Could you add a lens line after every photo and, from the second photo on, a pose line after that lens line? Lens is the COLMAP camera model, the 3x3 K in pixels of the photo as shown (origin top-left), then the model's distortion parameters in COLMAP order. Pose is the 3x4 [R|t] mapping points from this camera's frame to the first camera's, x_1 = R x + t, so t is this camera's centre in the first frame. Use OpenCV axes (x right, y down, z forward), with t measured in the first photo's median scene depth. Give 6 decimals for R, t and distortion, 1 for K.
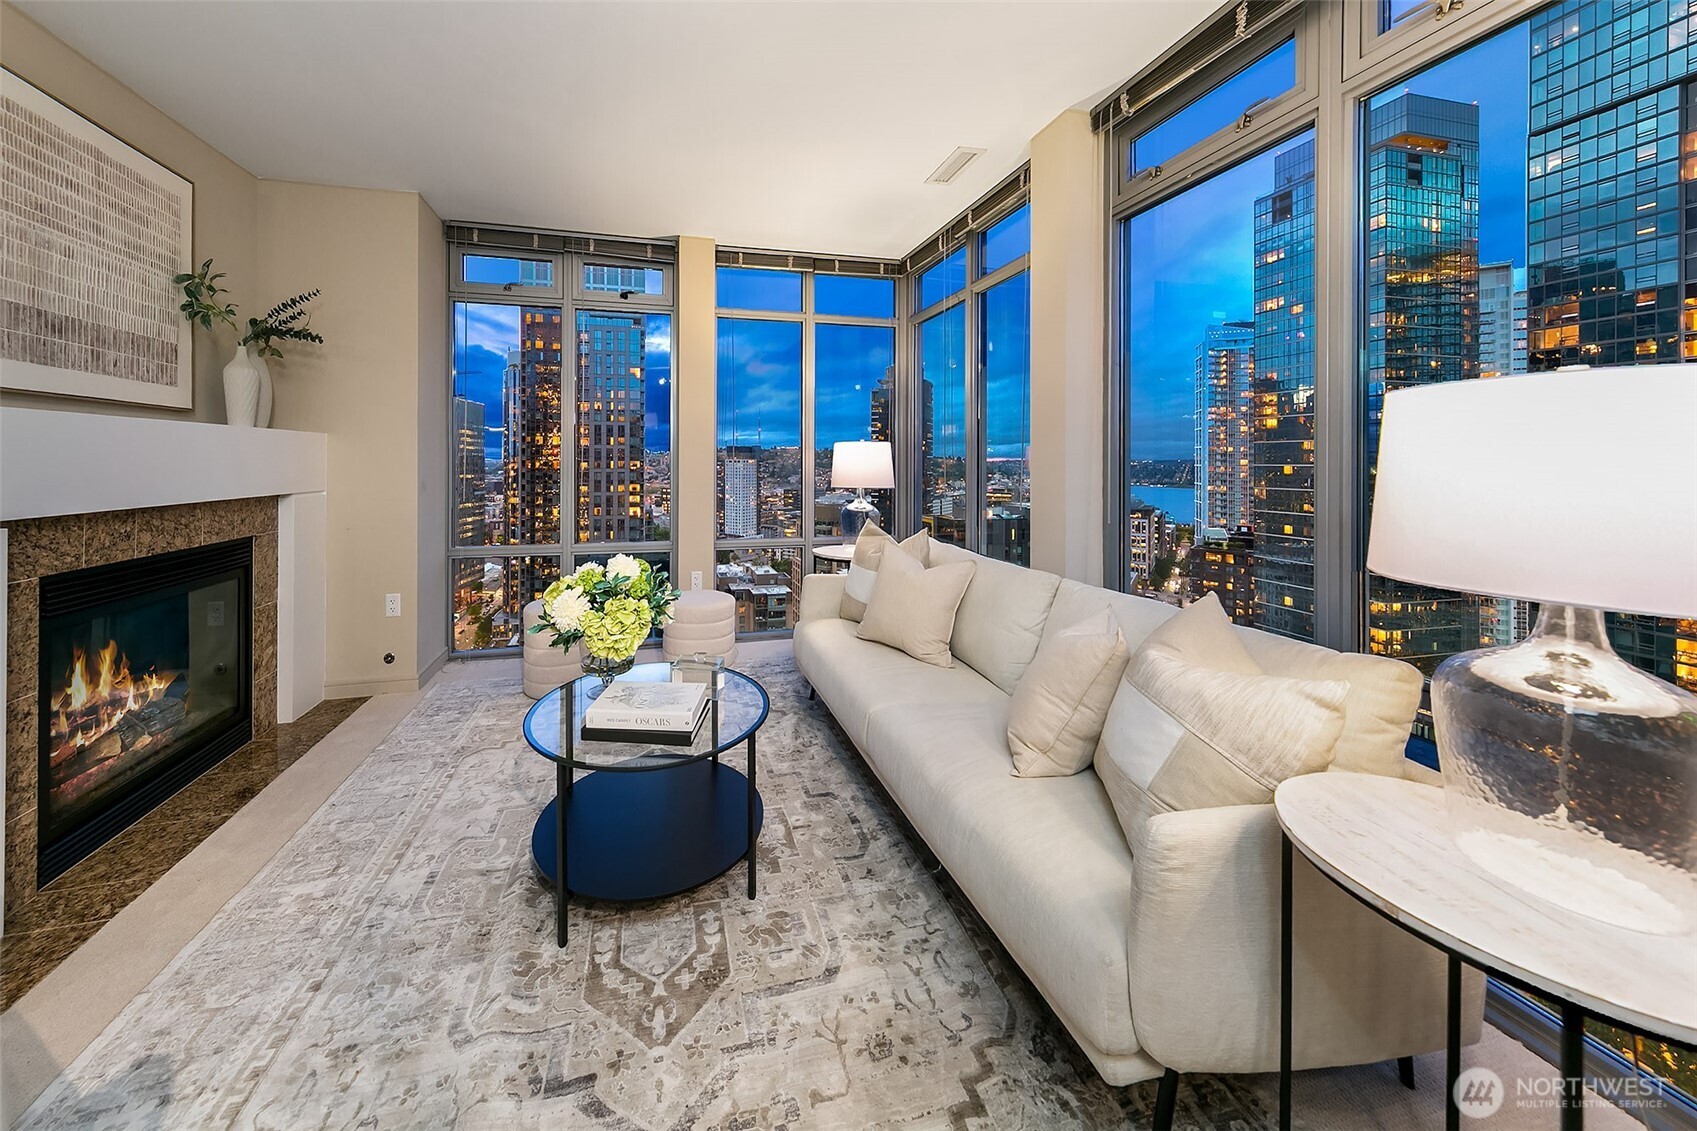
lens RADIAL K [[602.5, 0, 822.0], [0, 602.5, 462.0], [0, 0, 1]] dist [0.006481, -0.001135]
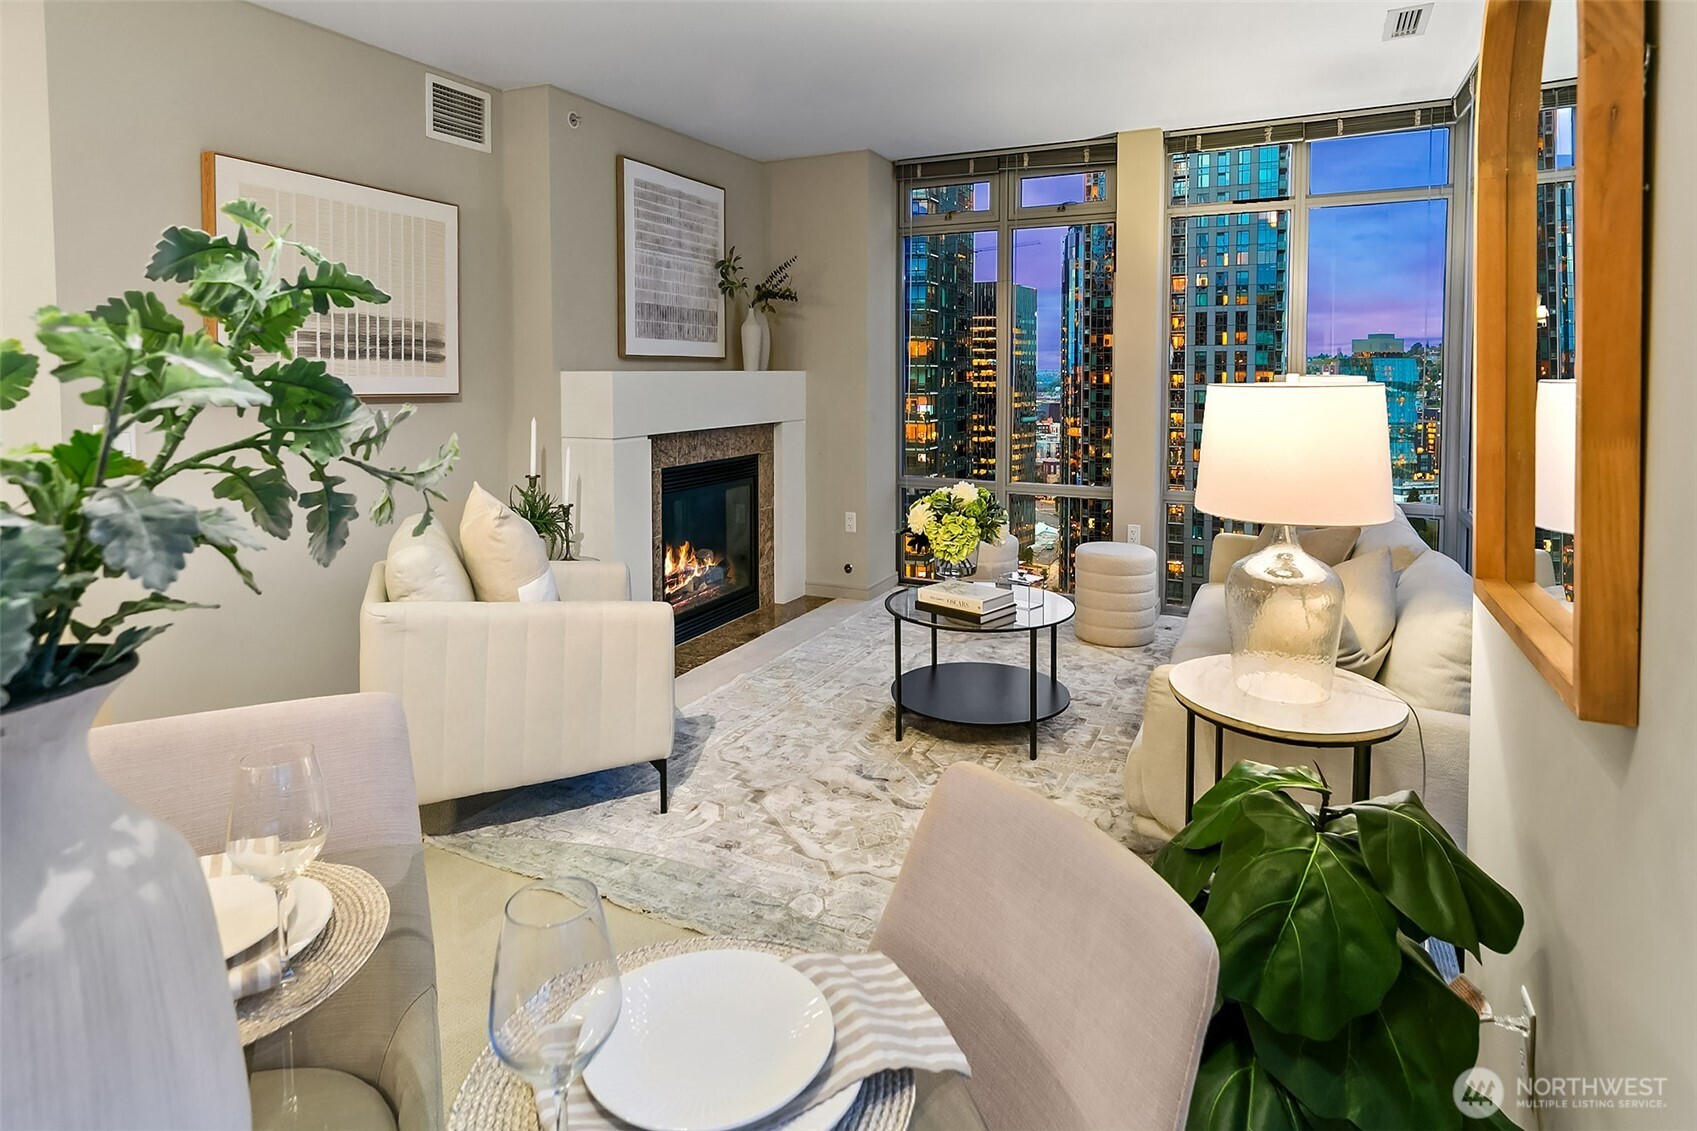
lens RADIAL K [[1008.2, 0, 853.7], [0, 1008.2, 432.2], [0, 0, 1]] dist [0.018261, 0.001424]
pose [[0.770835, 0.036560, -0.635985, 0.640857], [0.000476, 0.998318, 0.057966, -0.052993], [0.637035, -0.044985, 0.769521, -0.576722]]
